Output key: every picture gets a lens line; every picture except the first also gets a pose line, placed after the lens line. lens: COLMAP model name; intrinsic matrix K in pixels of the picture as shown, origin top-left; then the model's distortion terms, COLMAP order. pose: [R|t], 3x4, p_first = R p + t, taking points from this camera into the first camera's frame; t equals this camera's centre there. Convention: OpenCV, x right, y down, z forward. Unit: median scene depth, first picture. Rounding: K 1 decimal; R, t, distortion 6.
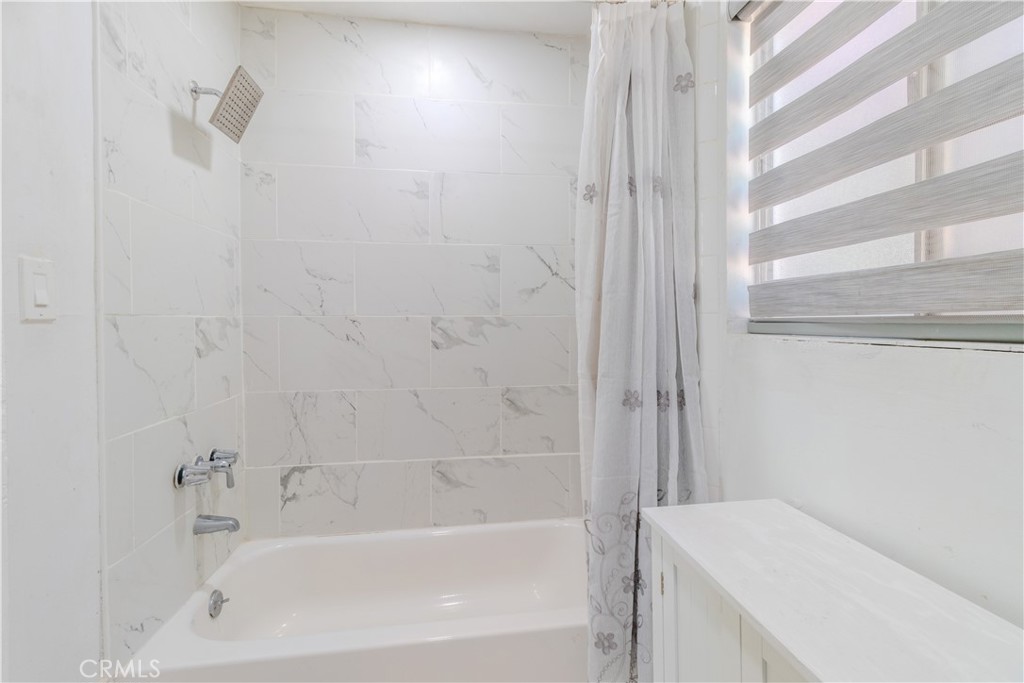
lens RADIAL K [[465.3, 0, 511.4], [0, 465.3, 330.8], [0, 0, 1]] dist [-0.003919, 0.001051]
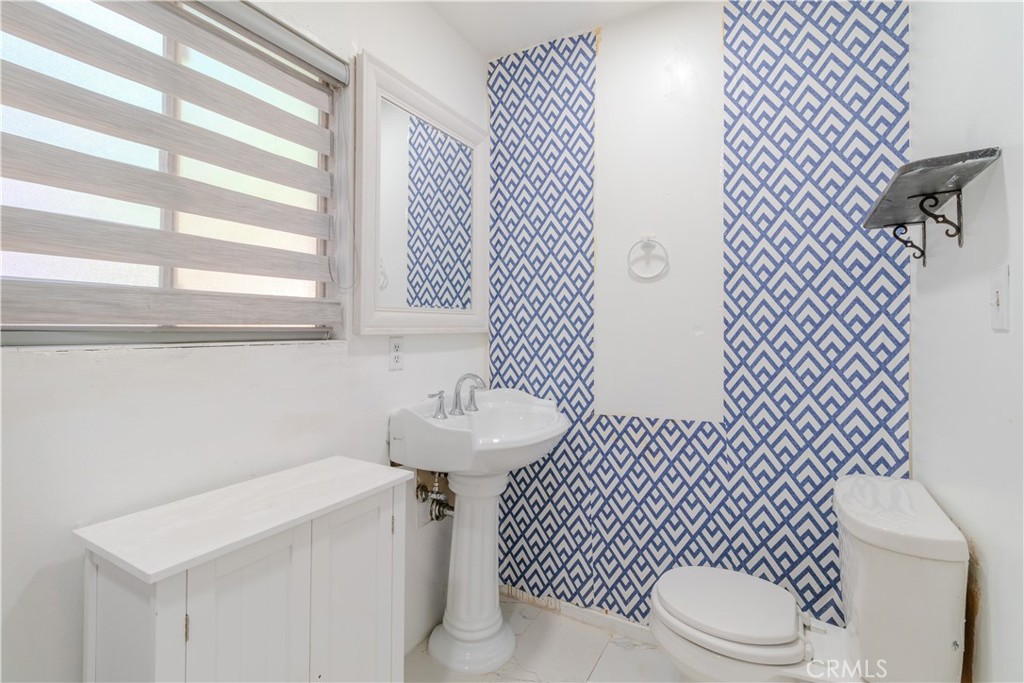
lens RADIAL K [[465.3, 0, 511.4], [0, 465.3, 335.0], [0, 0, 1]] dist [-0.003919, 0.001051]
pose [[-0.790381, 0.002487, 0.612611, -0.720039], [0.018595, 0.999628, 0.019933, -0.013980], [-0.612333, 0.027146, -0.790133, 1.351931]]
